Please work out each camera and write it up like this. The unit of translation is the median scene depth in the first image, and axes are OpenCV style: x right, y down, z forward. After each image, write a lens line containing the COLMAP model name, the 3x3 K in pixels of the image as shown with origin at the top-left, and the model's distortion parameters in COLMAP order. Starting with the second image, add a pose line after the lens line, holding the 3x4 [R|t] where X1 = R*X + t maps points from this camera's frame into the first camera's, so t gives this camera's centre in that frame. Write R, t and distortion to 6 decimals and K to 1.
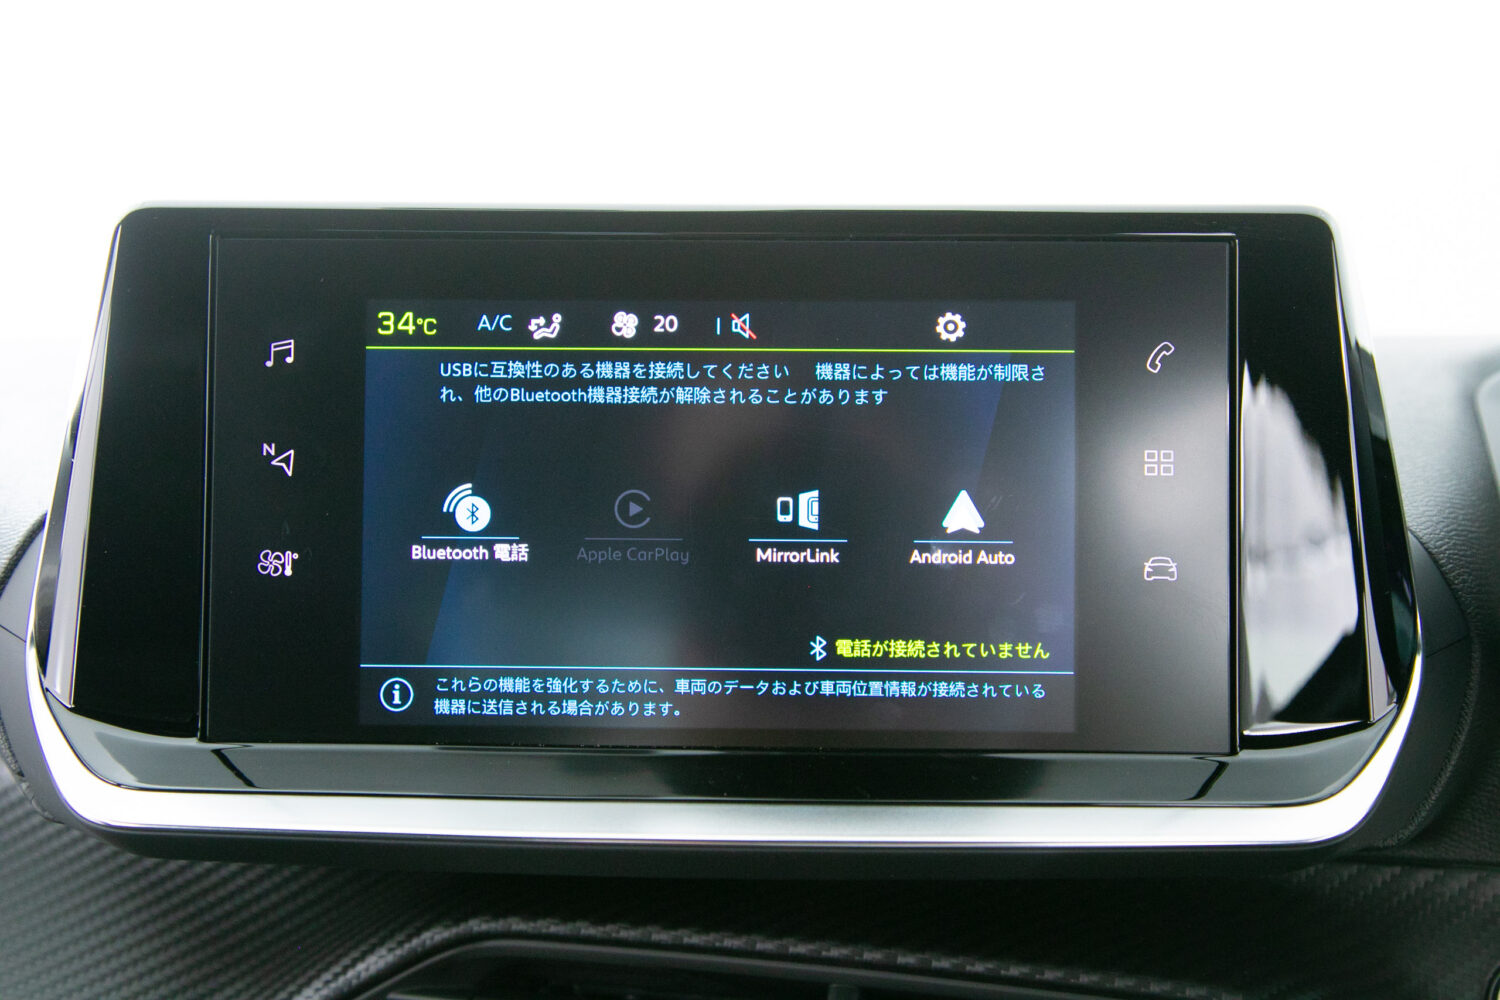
lens RADIAL K [[1712.7, 0, 754.2], [0, 1712.7, 508.3], [0, 0, 1]] dist [0.032241, 0.029983]
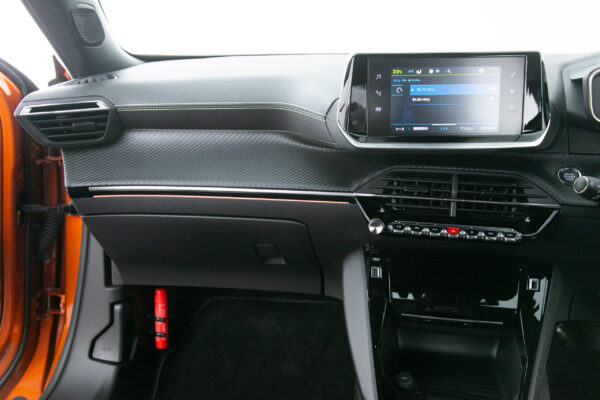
lens RADIAL K [[685.1, 0, 301.7], [0, 685.1, 203.3], [0, 0, 1]] dist [0.032241, 0.029983]
pose [[0.999610, -0.019938, 0.019575, -0.627494], [0.015585, 0.979328, 0.201675, -0.149421], [-0.023192, -0.201291, 0.979257, -1.644077]]
